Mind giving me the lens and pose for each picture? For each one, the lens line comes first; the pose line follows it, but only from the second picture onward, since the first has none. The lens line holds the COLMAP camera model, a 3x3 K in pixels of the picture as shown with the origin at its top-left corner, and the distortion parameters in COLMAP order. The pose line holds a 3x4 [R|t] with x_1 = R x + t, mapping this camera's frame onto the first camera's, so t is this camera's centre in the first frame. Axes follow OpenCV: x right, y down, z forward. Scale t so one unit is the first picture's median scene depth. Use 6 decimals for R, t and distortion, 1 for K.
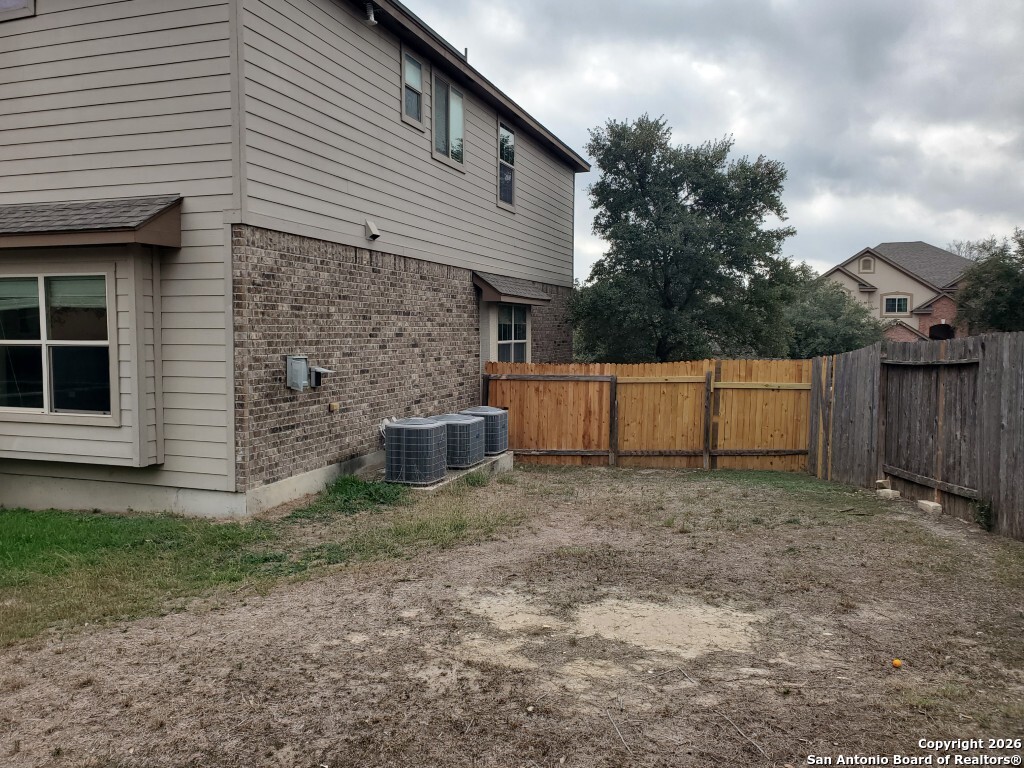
lens RADIAL K [[819.0, 0, 512.0], [0, 819.0, 384.0], [0, 0, 1]] dist [0.003976, 0.002696]
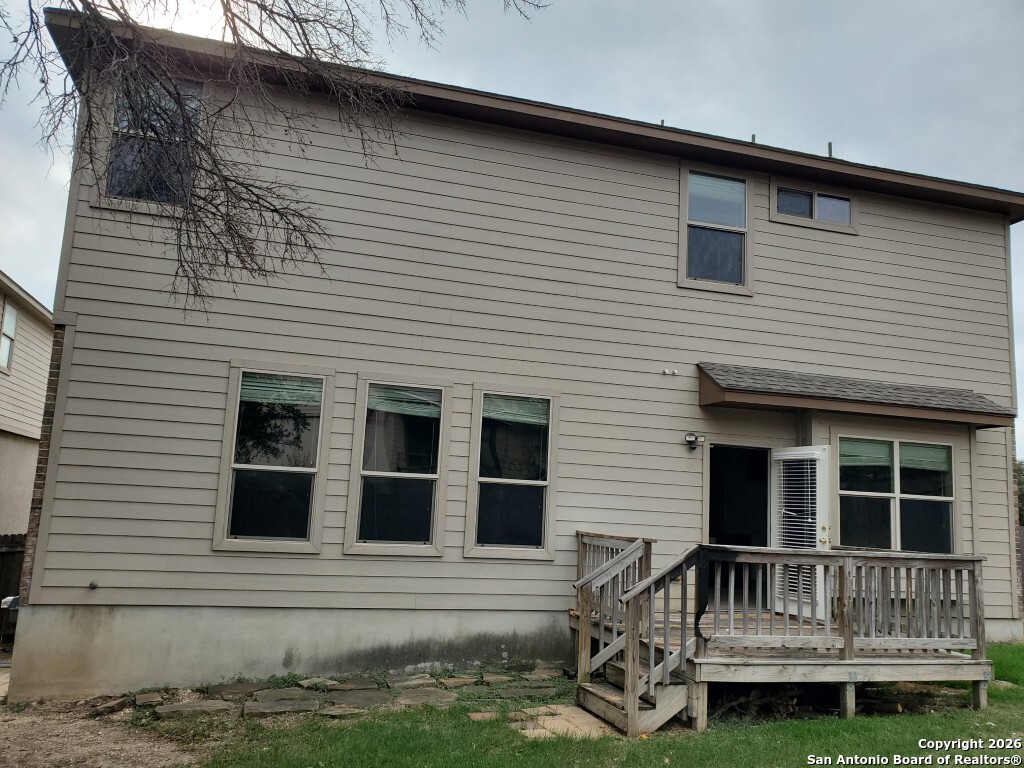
lens RADIAL K [[819.0, 0, 512.0], [0, 819.0, 384.0], [0, 0, 1]] dist [0.003976, 0.002696]
pose [[0.821896, 0.124788, 0.555802, -1.723818], [-0.008878, 0.978398, -0.206540, 0.042147], [-0.569569, 0.164820, 0.805249, 0.330286]]
